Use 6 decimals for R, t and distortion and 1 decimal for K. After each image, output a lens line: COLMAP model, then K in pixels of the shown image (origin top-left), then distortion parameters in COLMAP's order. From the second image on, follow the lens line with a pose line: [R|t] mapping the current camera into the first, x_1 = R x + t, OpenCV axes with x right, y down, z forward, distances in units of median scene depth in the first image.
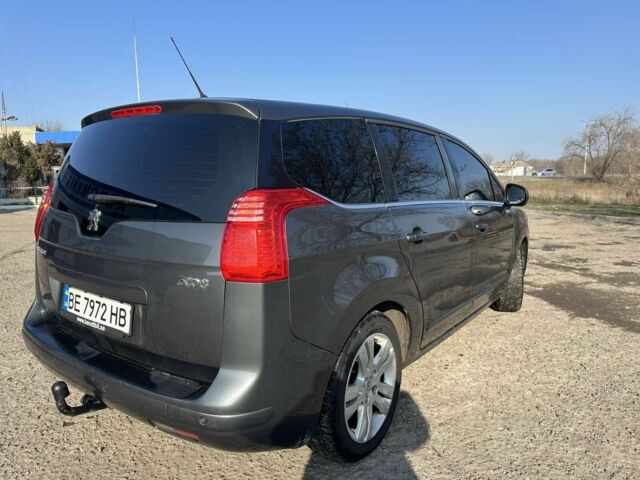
lens RADIAL K [[451.4, 0, 318.3], [0, 451.4, 235.1], [0, 0, 1]] dist [0.018711, -0.023206]
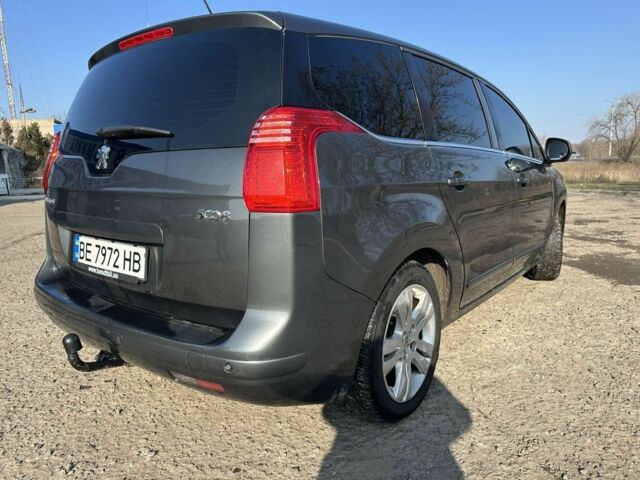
lens RADIAL K [[451.0, 0, 320.0], [0, 451.0, 240.0], [0, 0, 1]] dist [0.028818, -0.035899]
pose [[0.999293, -0.014190, -0.034820, -0.029199], [0.015379, 0.999300, 0.034110, 0.097214], [0.034312, -0.034621, 0.998811, 0.095111]]
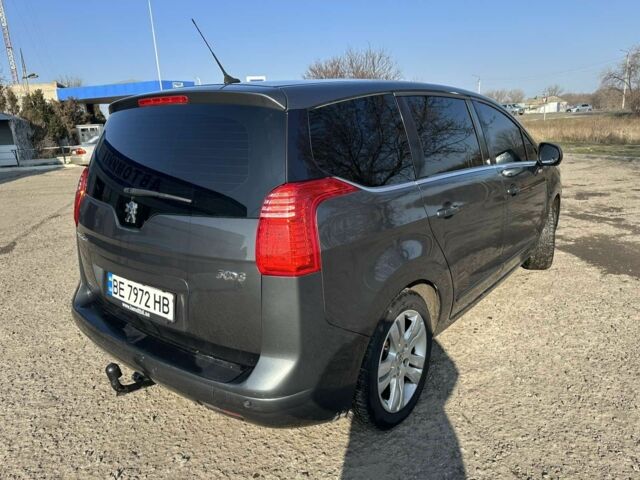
lens RADIAL K [[450.8, 0, 320.0], [0, 450.8, 234.6], [0, 0, 1]] dist [0.031046, -0.040120]
pose [[0.998228, -0.027261, -0.052892, -0.010355], [0.033183, 0.992865, 0.114534, -0.078835], [0.049393, -0.116086, 0.992010, -0.009131]]
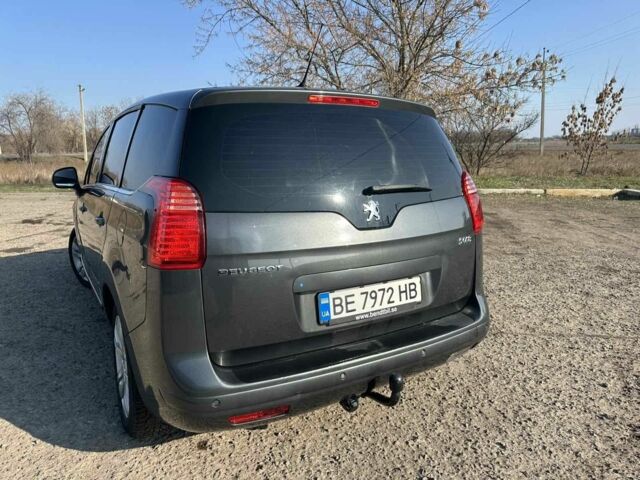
lens RADIAL K [[450.8, 0, 320.0], [0, 450.8, 234.6], [0, 0, 1]] dist [0.031046, -0.040120]
pose [[0.390063, -0.162116, 0.906405, -1.324091], [0.122623, 0.984757, 0.123360, -0.109014], [-0.912587, 0.063028, 0.403996, 0.641114]]
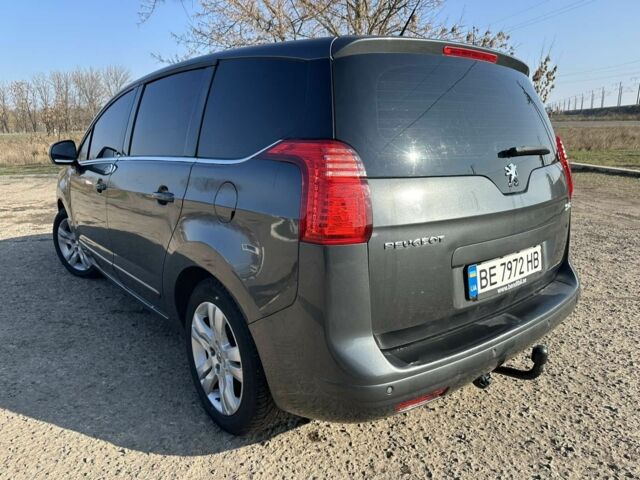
lens RADIAL K [[452.9, 0, 324.0], [0, 452.9, 241.6], [0, 0, 1]] dist [0.006444, -0.008872]
pose [[0.260352, -0.229009, 0.937961, -1.364817], [0.134898, 0.970563, 0.199525, -0.127487], [-0.956044, 0.074582, 0.283581, 1.014034]]
